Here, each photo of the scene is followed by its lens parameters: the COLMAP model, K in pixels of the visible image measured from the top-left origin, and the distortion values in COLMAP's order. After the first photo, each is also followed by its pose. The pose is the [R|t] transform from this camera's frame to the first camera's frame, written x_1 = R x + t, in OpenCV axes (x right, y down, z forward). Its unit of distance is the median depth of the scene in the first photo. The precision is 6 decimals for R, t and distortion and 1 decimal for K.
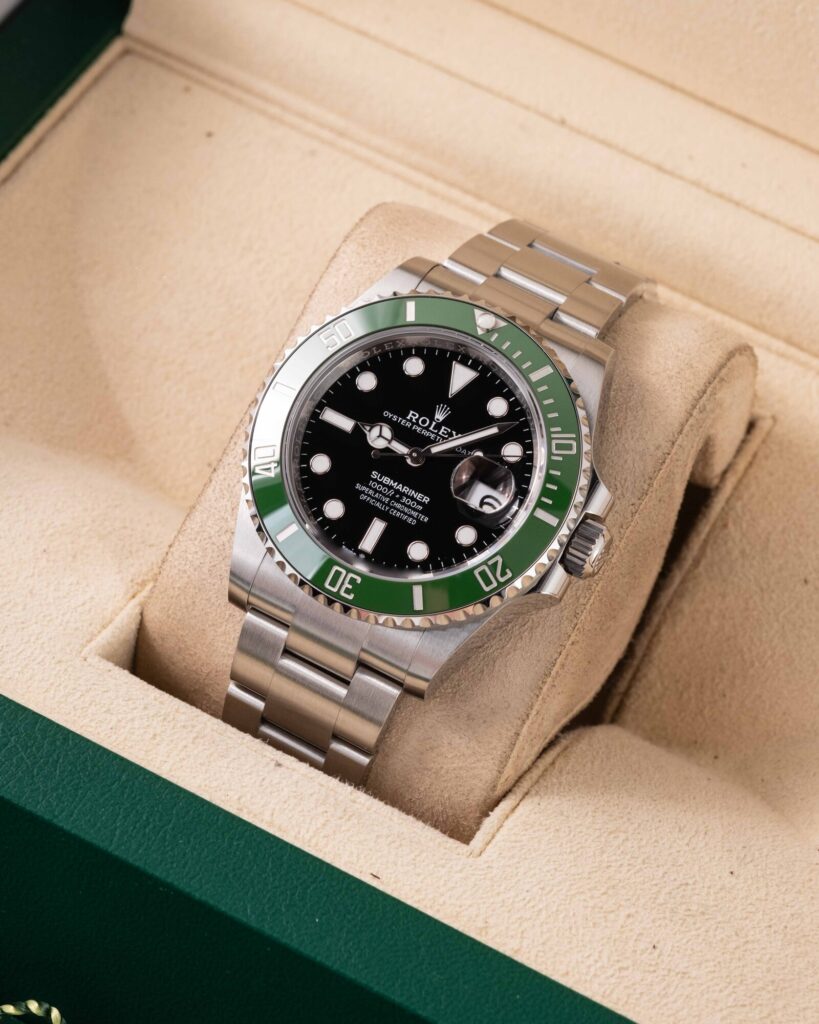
lens RADIAL K [[4465.1, 0, 409.5], [0, 4465.1, 512.0], [0, 0, 1]] dist [0.273644, -1.213385]
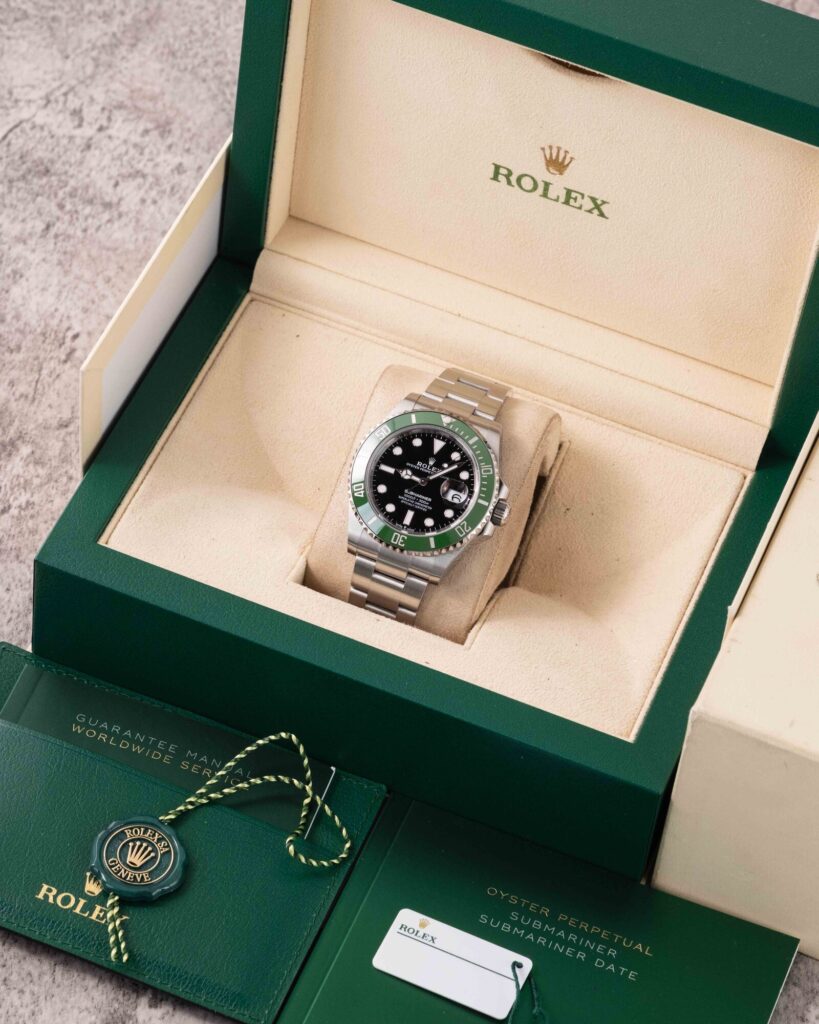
lens RADIAL K [[4465.1, 0, 409.5], [0, 4465.1, 512.0], [0, 0, 1]] dist [0.273644, -1.213385]
pose [[0.991872, -0.106788, 0.069182, -0.165926], [0.104030, 0.993673, 0.042324, -0.094572], [-0.073265, -0.034783, 0.996706, -1.294745]]
